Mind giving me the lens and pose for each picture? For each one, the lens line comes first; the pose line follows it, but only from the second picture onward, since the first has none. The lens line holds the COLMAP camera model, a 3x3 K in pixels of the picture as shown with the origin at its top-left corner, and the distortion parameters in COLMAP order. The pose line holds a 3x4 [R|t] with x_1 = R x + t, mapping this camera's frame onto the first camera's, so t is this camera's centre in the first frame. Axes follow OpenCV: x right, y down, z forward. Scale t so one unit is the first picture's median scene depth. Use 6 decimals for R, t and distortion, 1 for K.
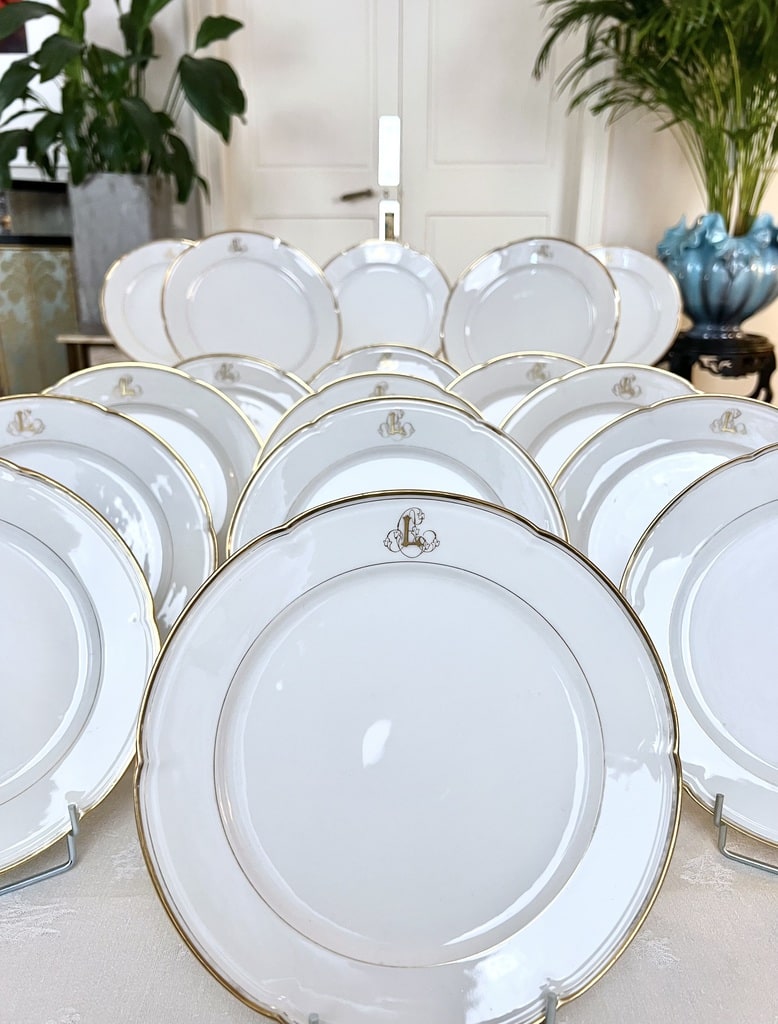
lens RADIAL K [[793.8, 0, 386.2], [0, 793.8, 526.3], [0, 0, 1]] dist [0.001573, 0.000787]
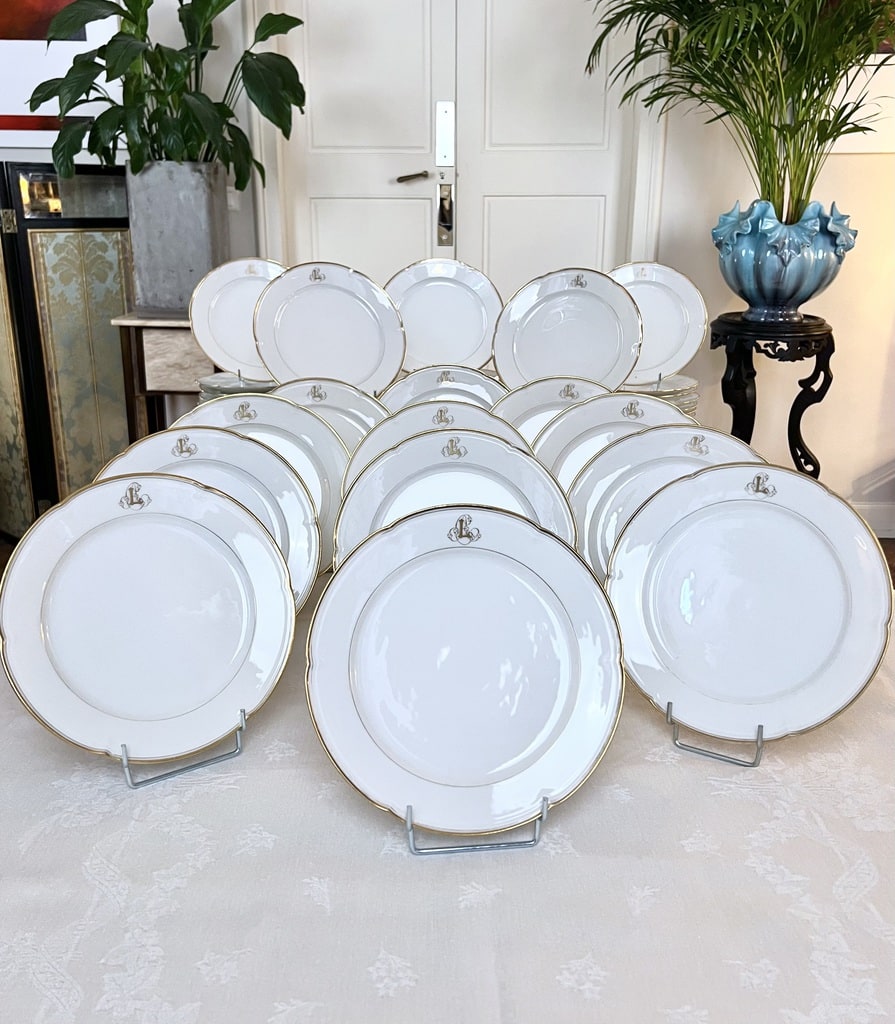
lens RADIAL K [[873.6, 0, 450.3], [0, 873.6, 451.4], [0, 0, 1]] dist [0.047566, -0.002937]
pose [[0.999947, -0.002080, 0.010067, -0.001882], [0.002713, 0.997992, -0.063287, -0.004887], [-0.009915, 0.063311, 0.997945, -0.103650]]
